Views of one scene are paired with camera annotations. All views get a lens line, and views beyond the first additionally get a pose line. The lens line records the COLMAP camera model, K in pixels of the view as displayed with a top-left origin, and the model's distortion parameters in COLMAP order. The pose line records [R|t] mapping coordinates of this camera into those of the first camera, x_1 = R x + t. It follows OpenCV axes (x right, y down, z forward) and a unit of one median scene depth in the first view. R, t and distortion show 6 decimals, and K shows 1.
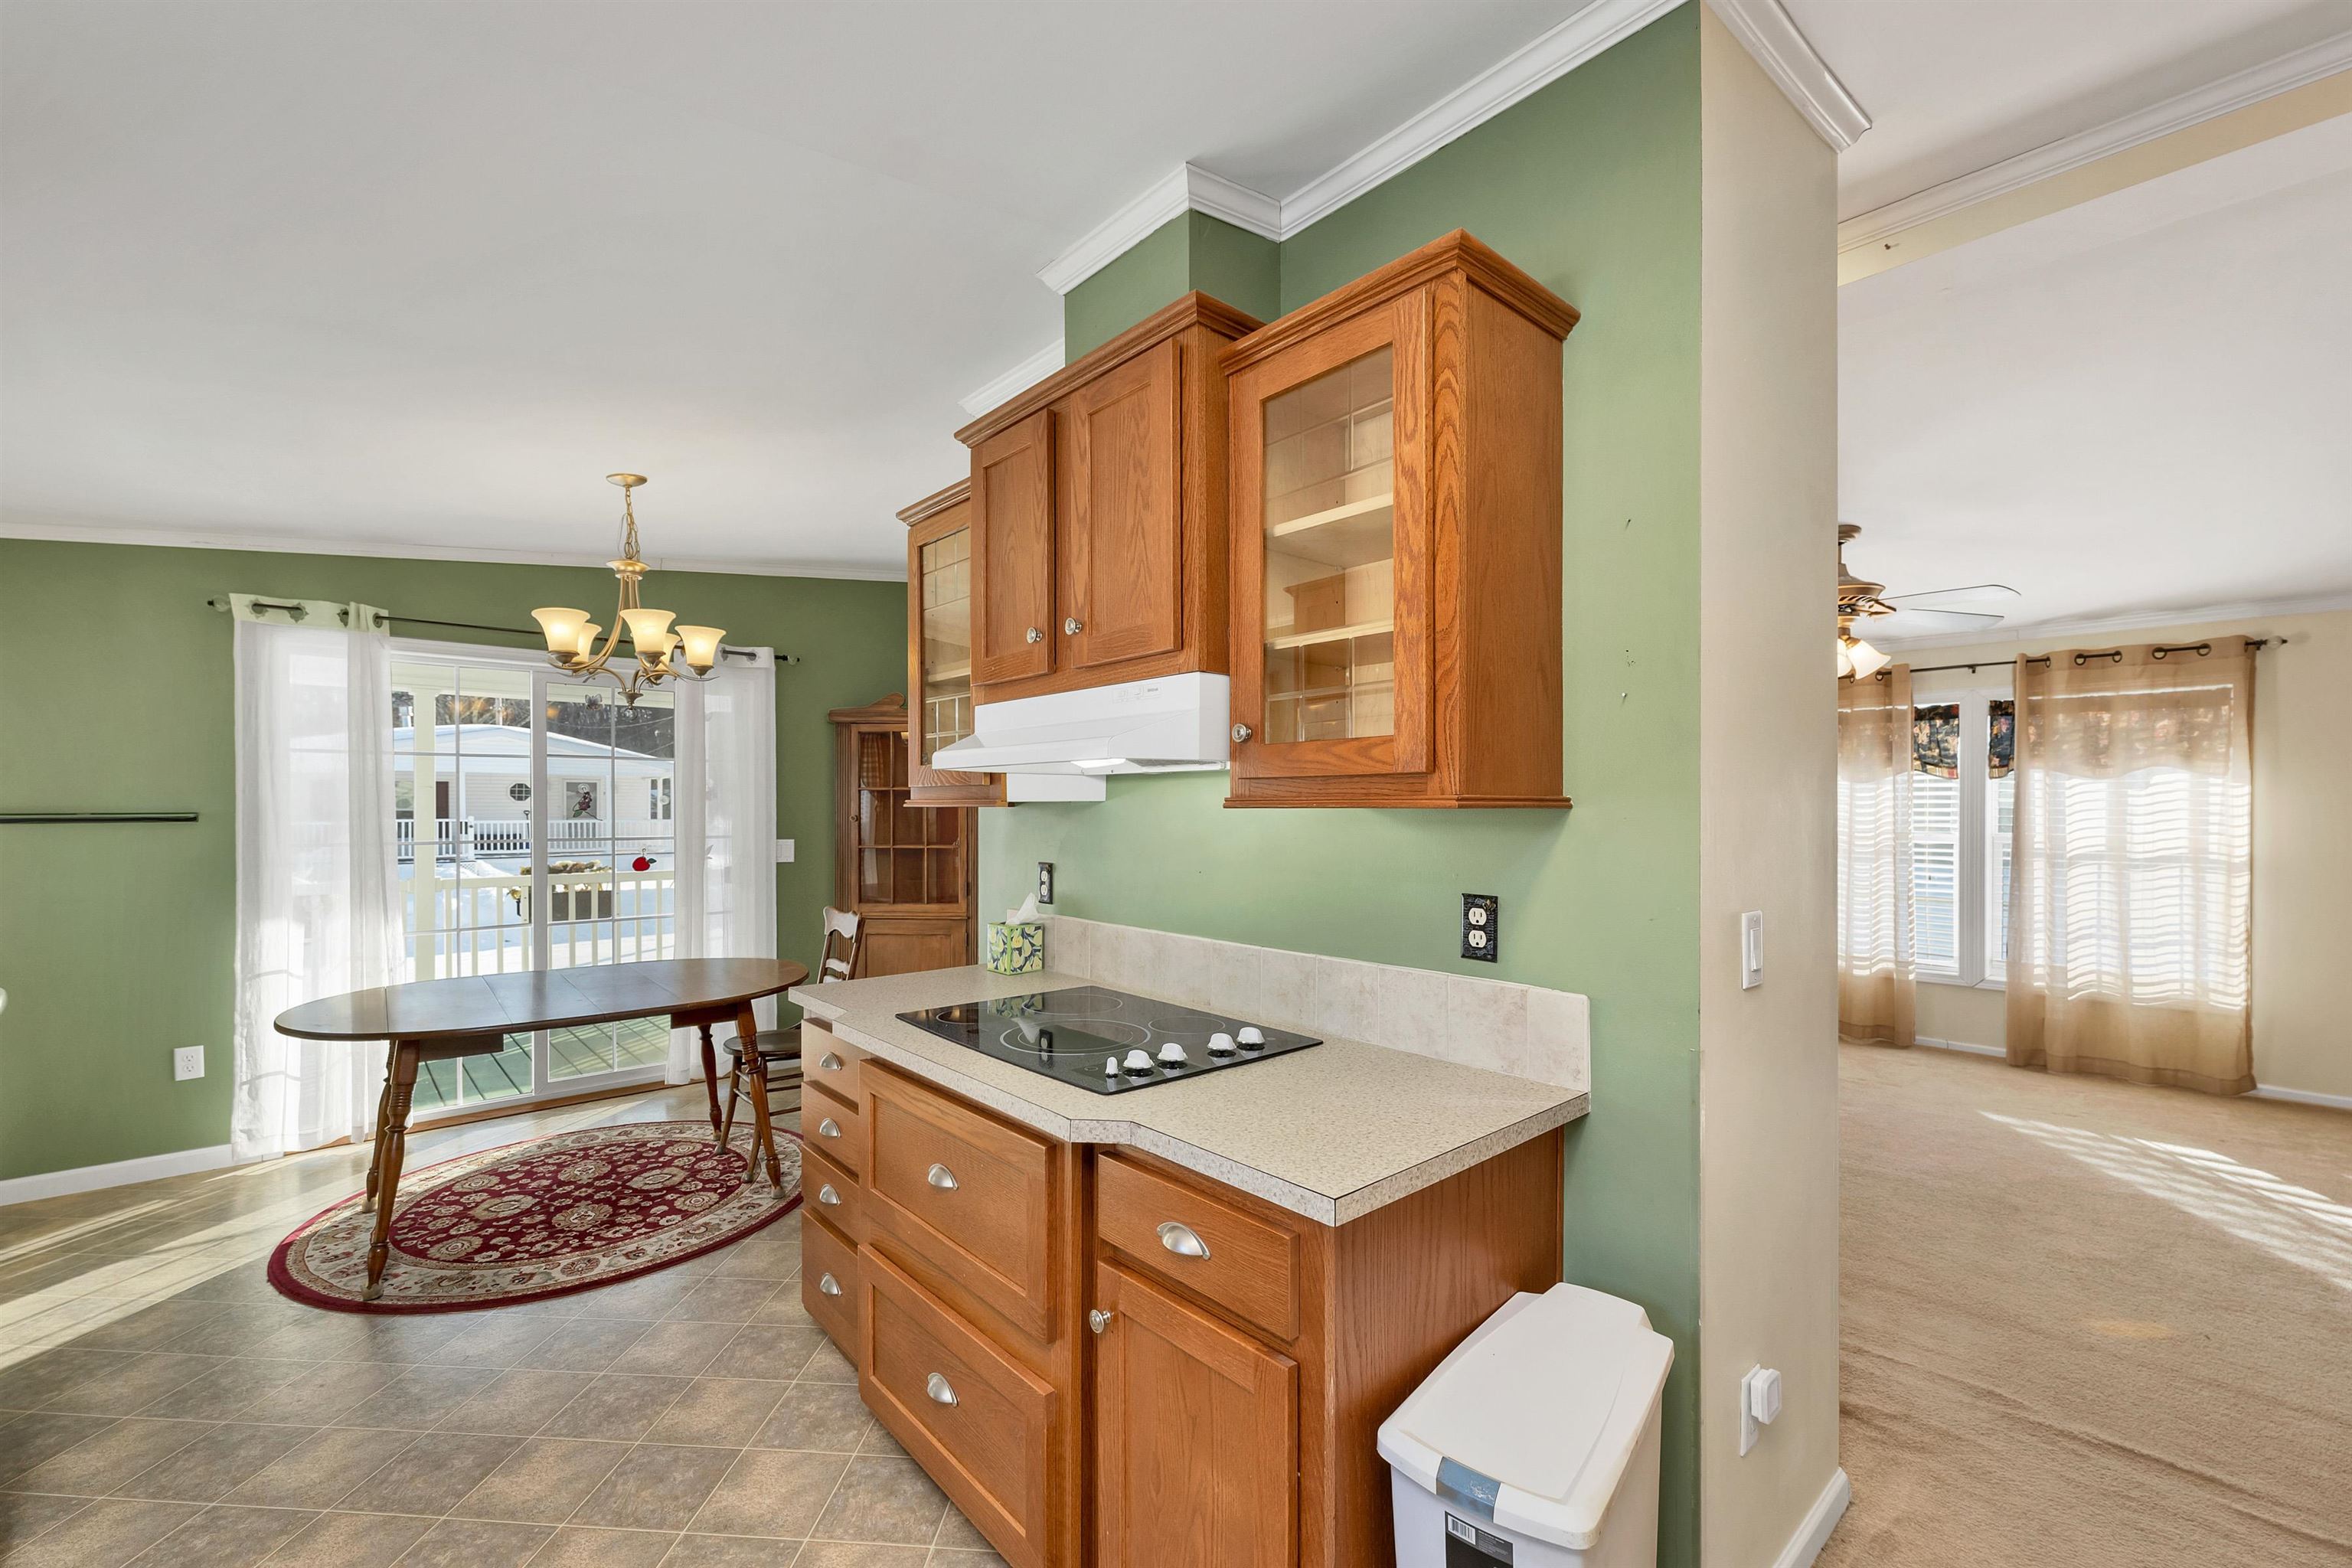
lens RADIAL K [[963.8, 0, 1176.0], [0, 963.8, 815.0], [0, 0, 1]] dist [0.000456, -0.000830]
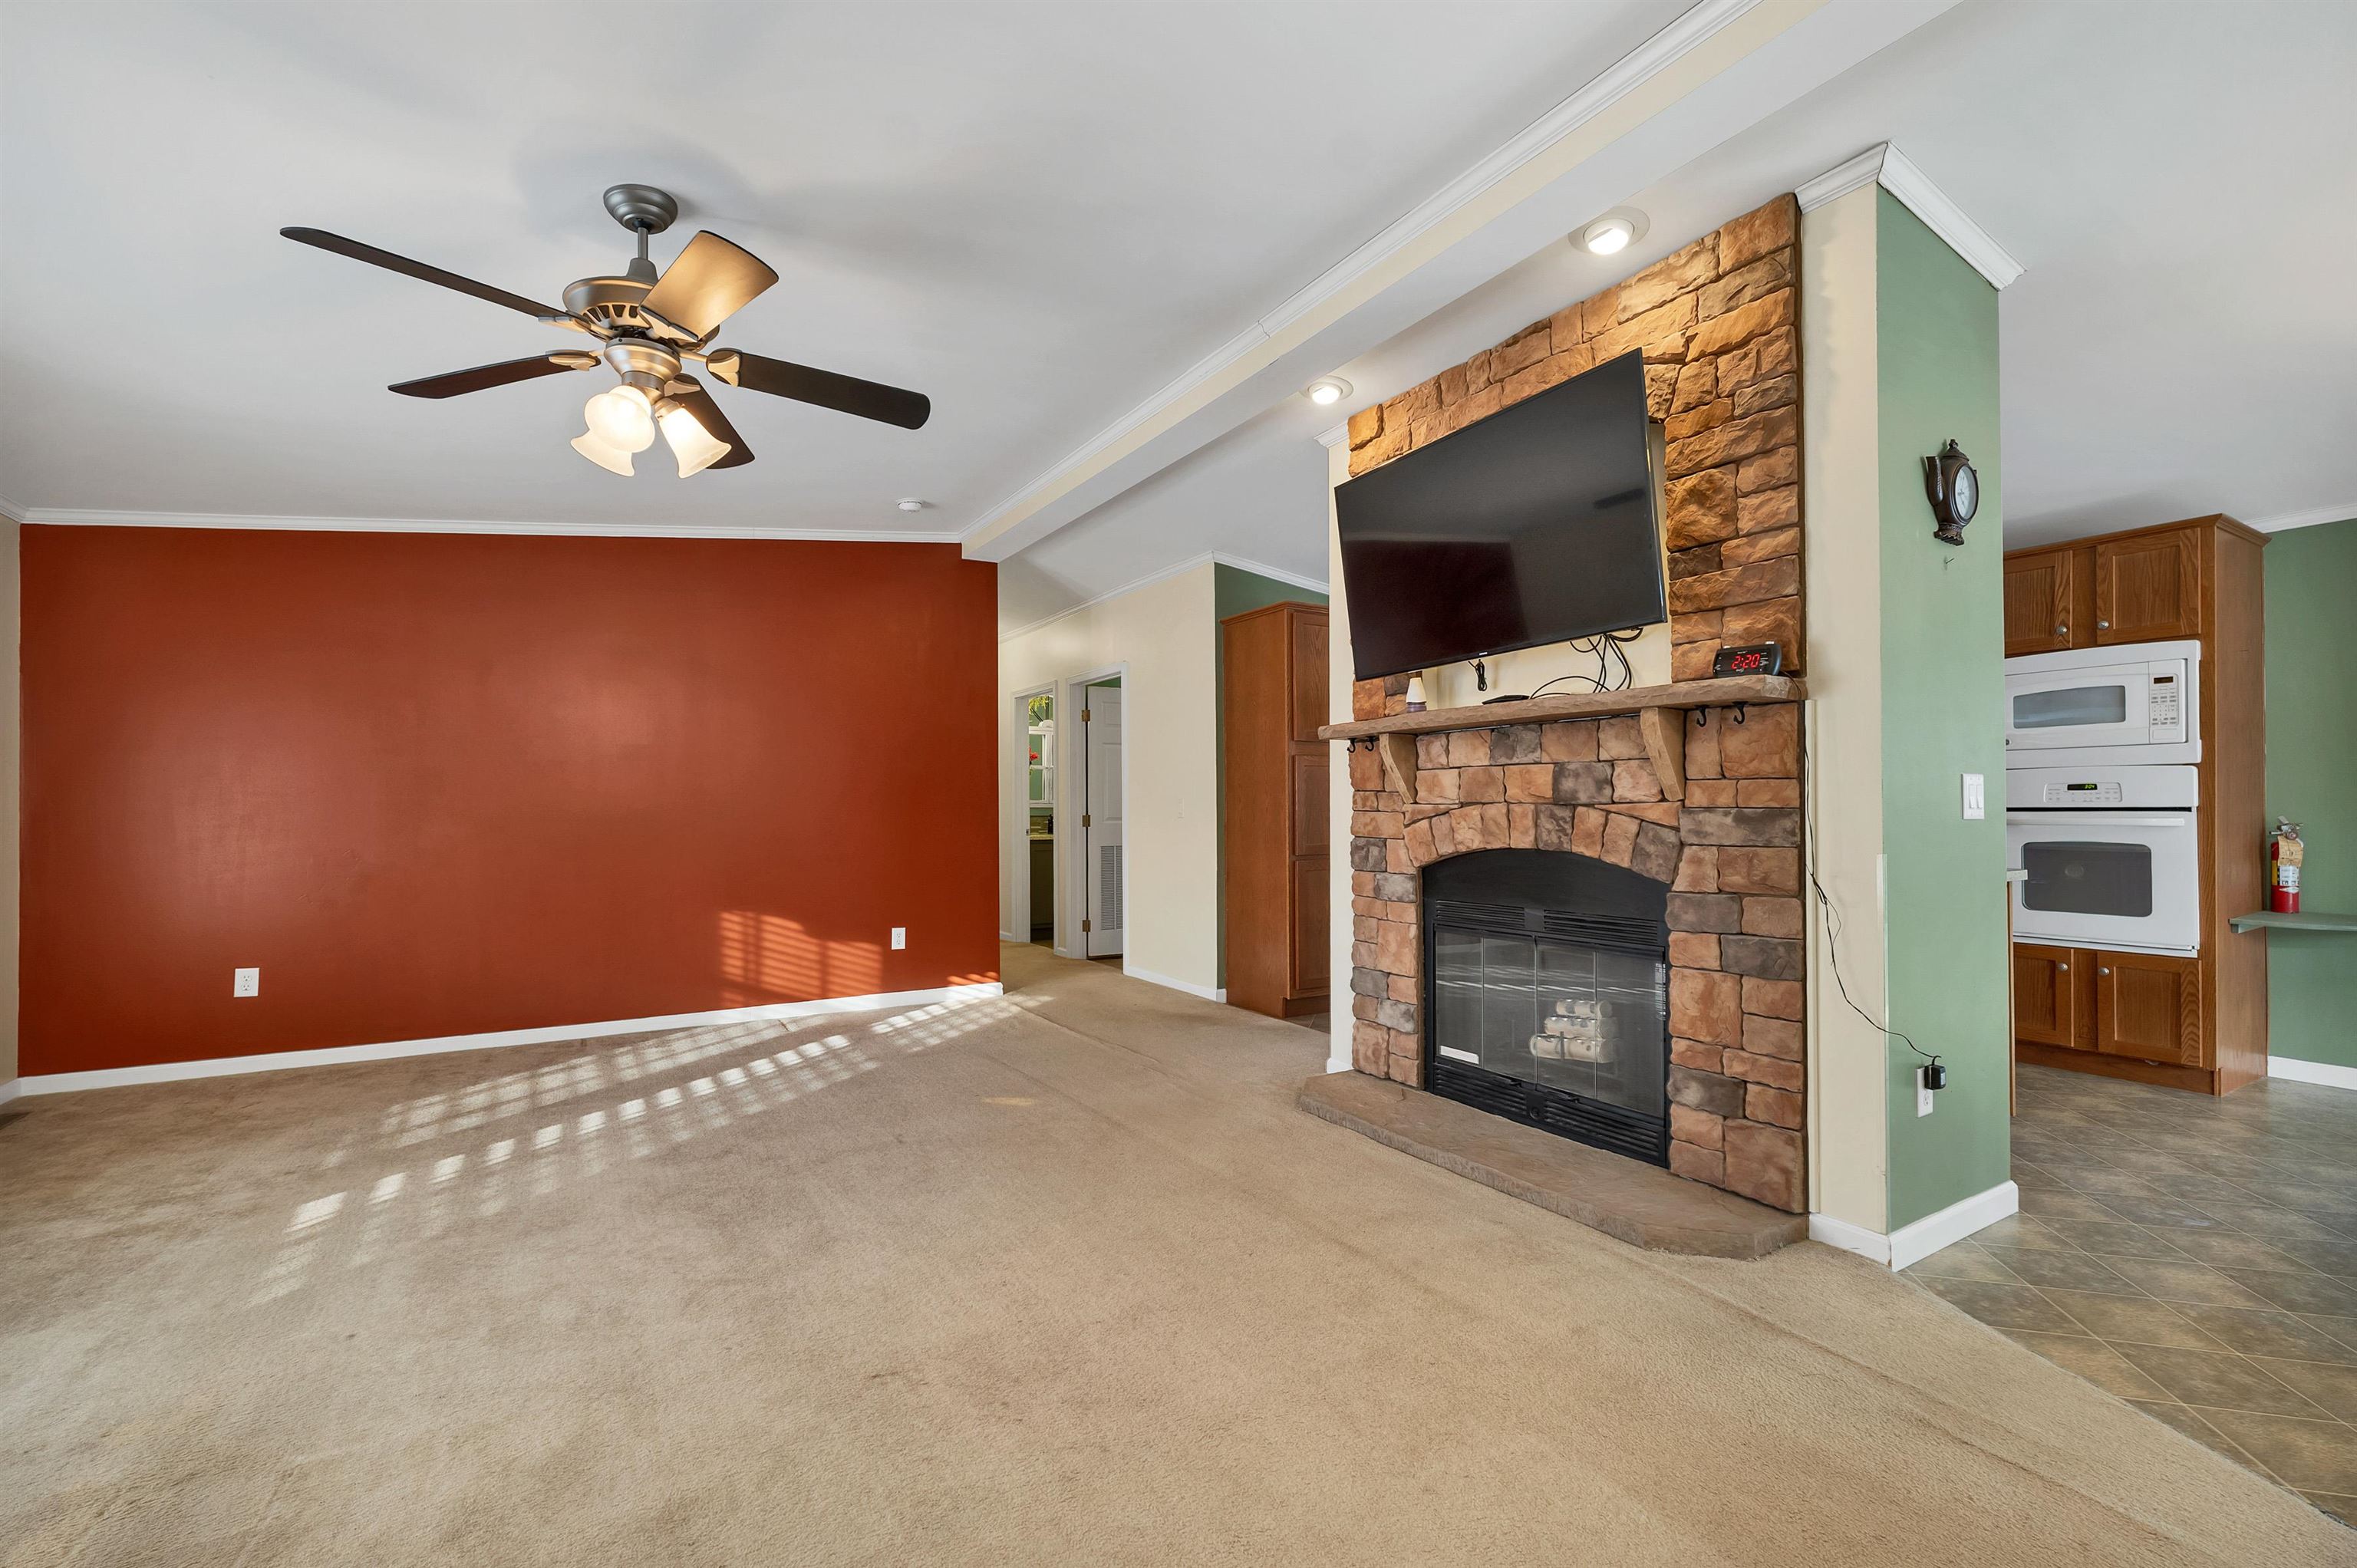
lens RADIAL K [[1003.3, 0, 1178.3], [0, 1003.3, 802.4], [0, 0, 1]] dist [0.000430, 0.000236]
pose [[-0.983374, 0.003410, 0.181561, 0.343305], [0.003126, 0.999993, -0.001854, 0.062869], [-0.181566, -0.001256, -0.983378, 1.818684]]
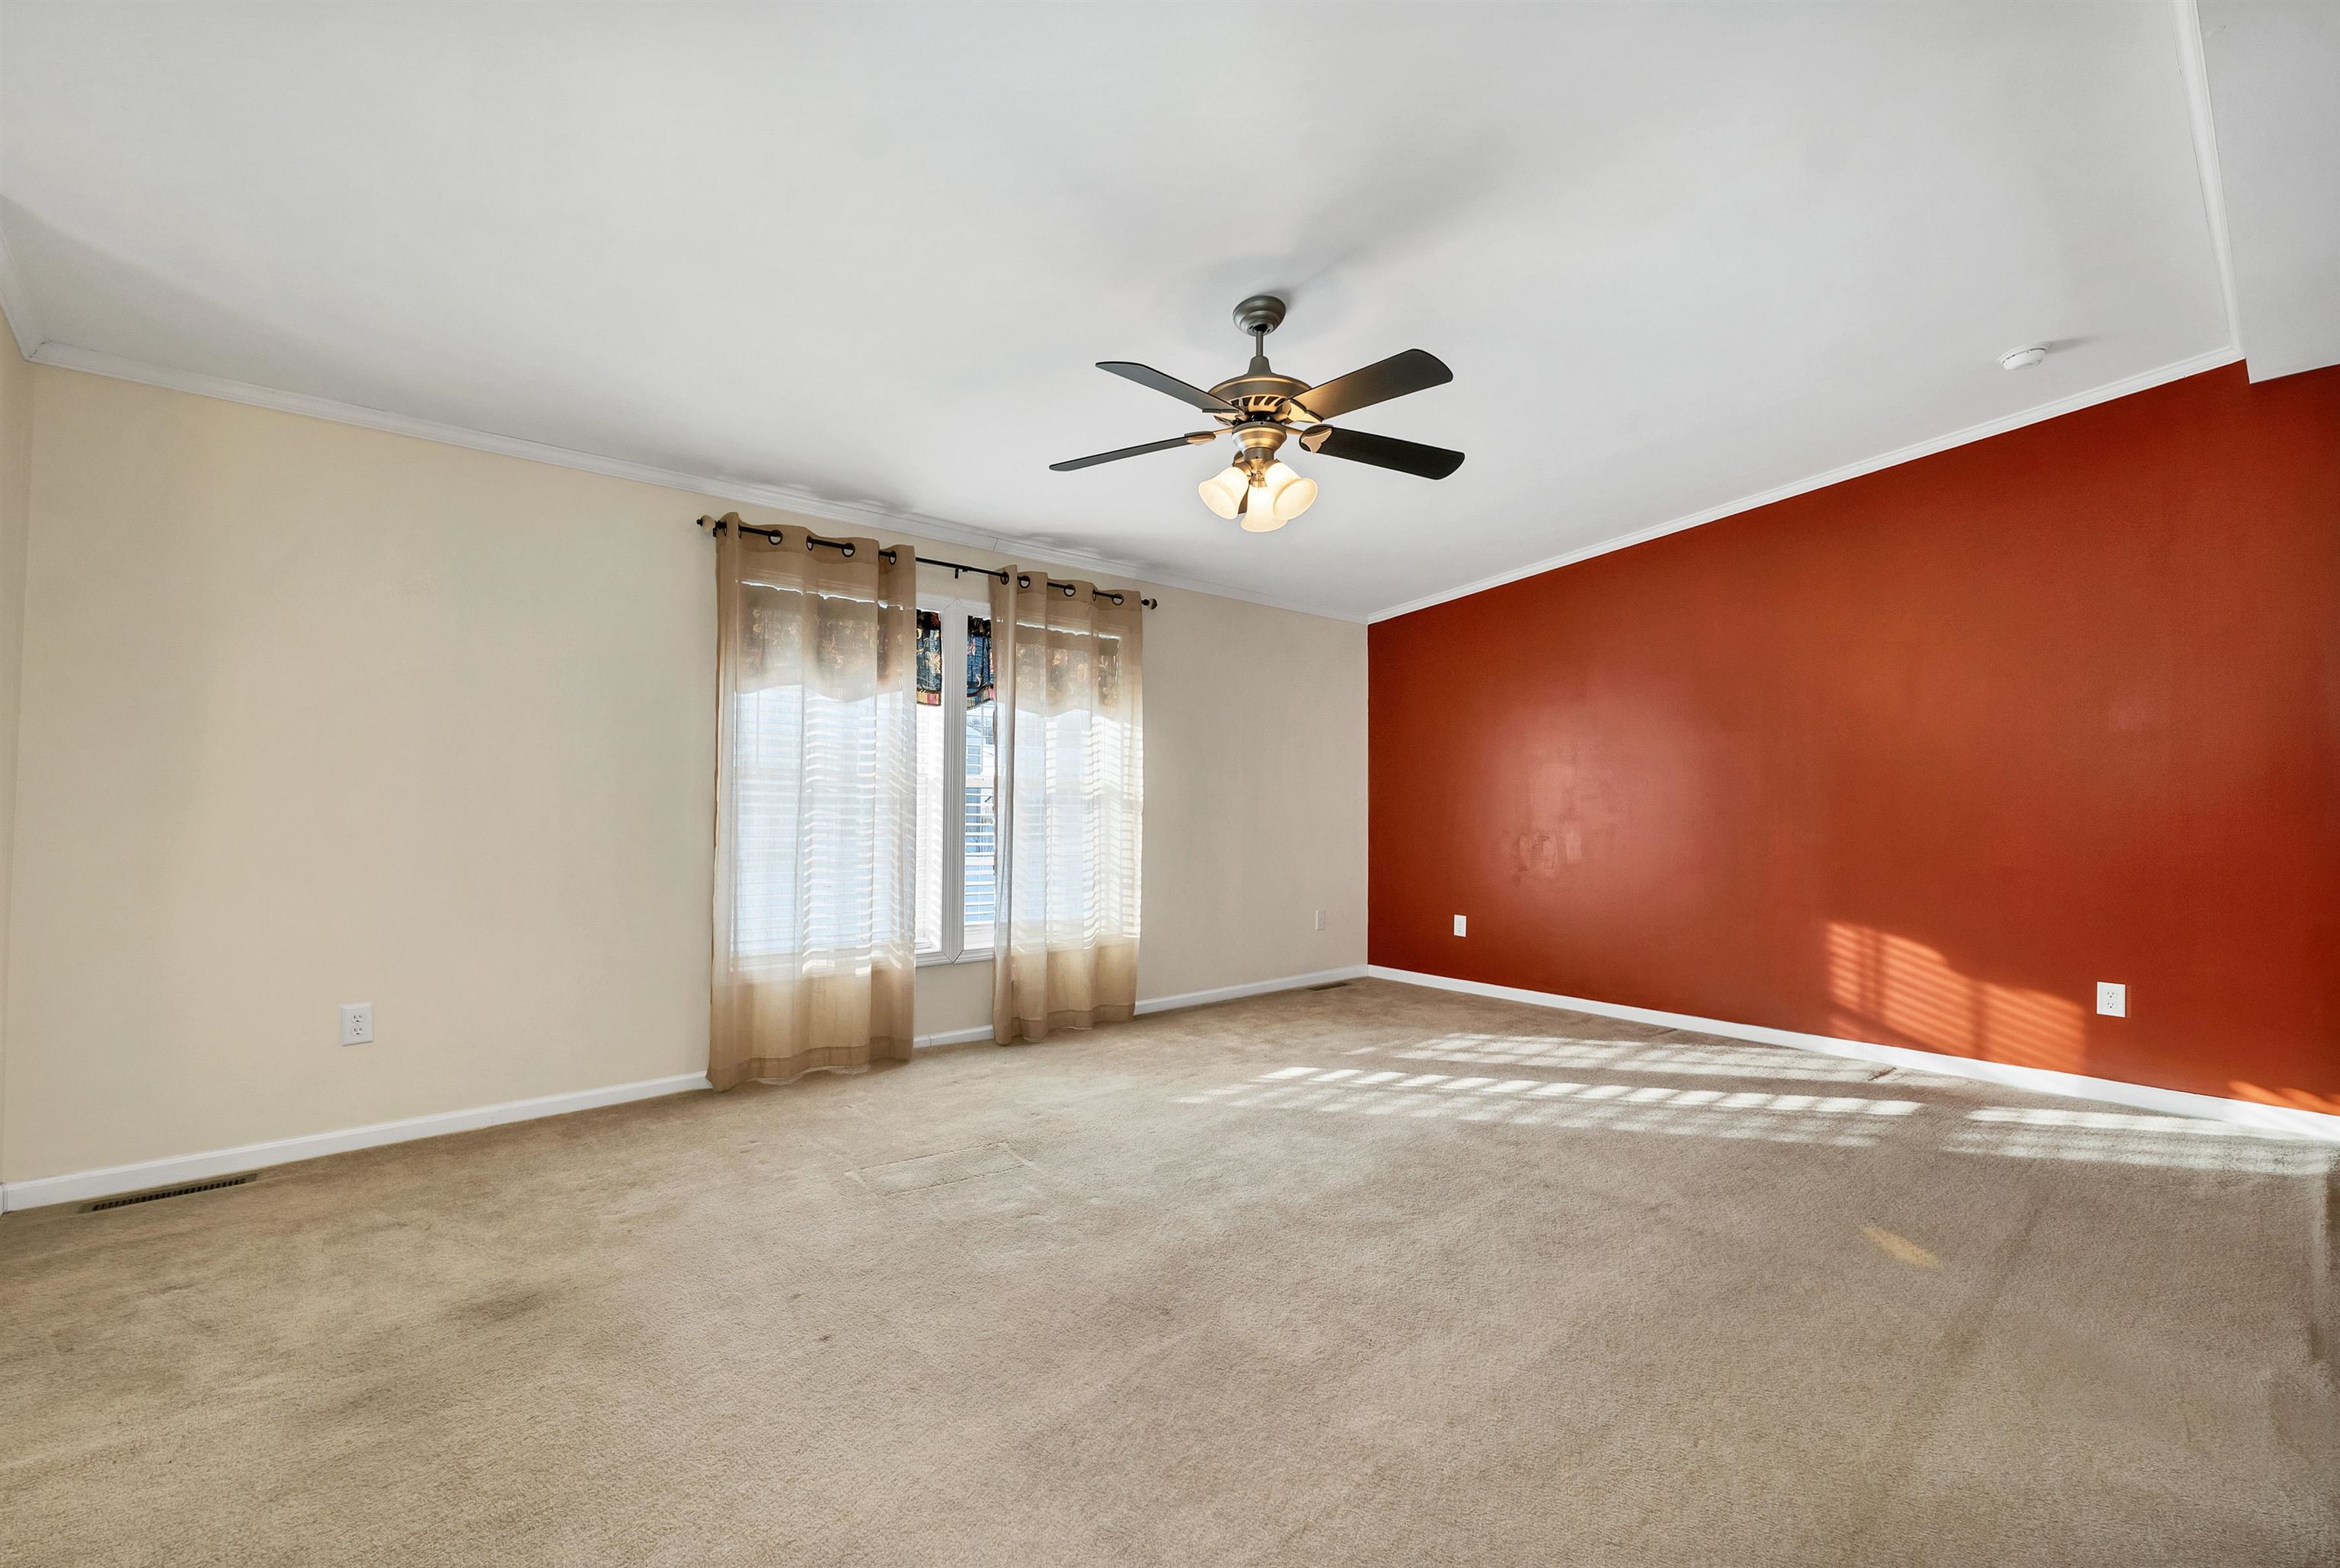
lens RADIAL K [[989.3, 0, 1159.5], [0, 989.3, 785.3], [0, 0, 1]] dist [0.000173, -0.000149]
pose [[0.017330, 0.019223, 0.999665, -0.011988], [-0.000343, 0.999815, -0.019220, 0.070439], [-0.999850, -0.000009, 0.017333, 1.277029]]
